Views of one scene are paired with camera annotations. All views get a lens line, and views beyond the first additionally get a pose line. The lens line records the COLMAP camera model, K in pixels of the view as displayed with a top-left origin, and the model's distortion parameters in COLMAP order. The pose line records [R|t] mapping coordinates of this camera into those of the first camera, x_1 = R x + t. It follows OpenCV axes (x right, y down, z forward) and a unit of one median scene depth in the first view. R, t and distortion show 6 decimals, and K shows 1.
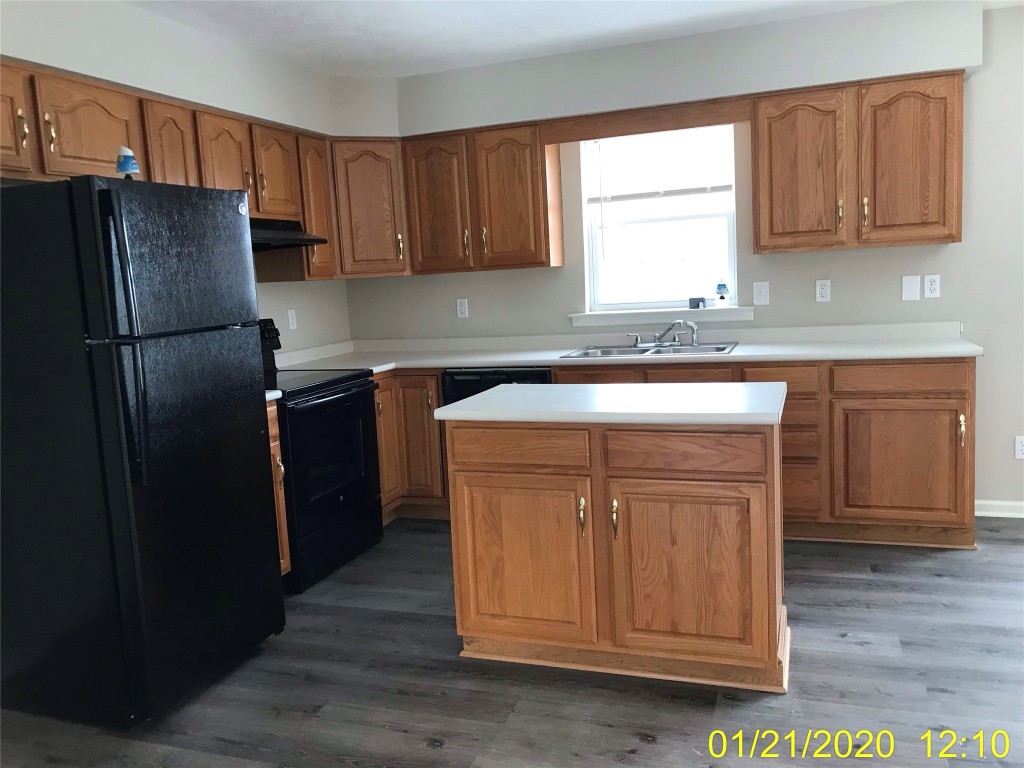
lens RADIAL K [[824.7, 0, 513.2], [0, 824.7, 383.4], [0, 0, 1]] dist [-0.027032, -0.010885]
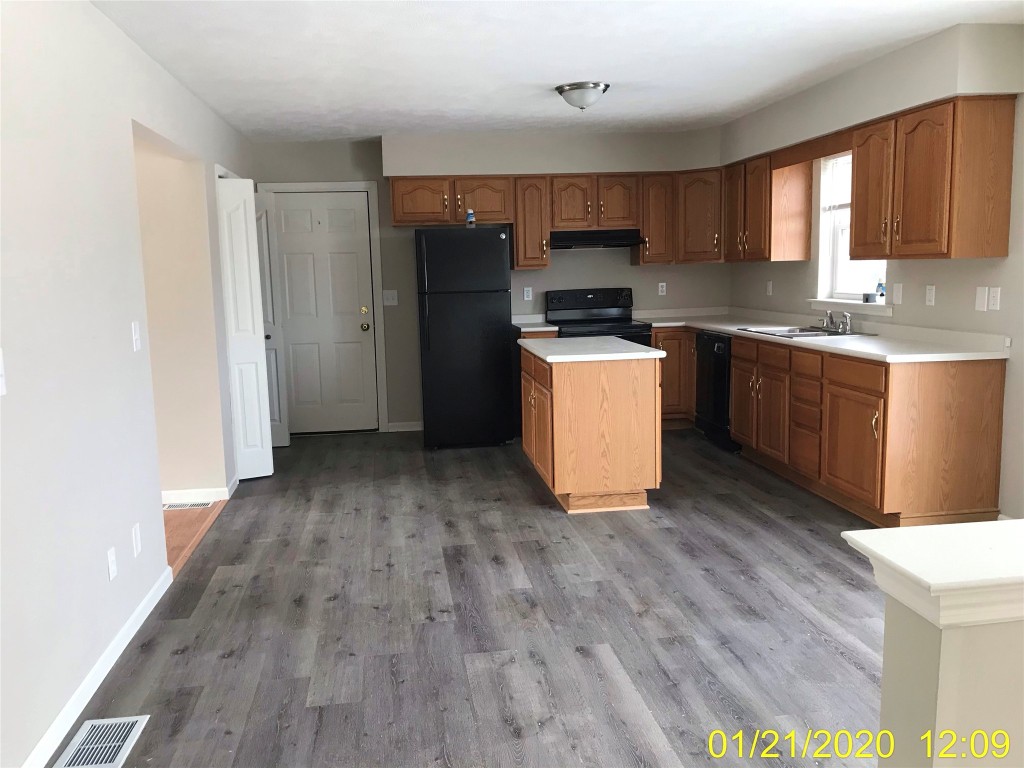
lens RADIAL K [[824.7, 0, 508.6], [0, 824.7, 383.9], [0, 0, 1]] dist [-0.027032, -0.010885]
pose [[0.479246, 0.166426, -0.861758, 1.110302], [-0.107664, 0.985590, 0.130466, -0.082064], [0.871052, 0.030255, 0.490258, -0.018277]]
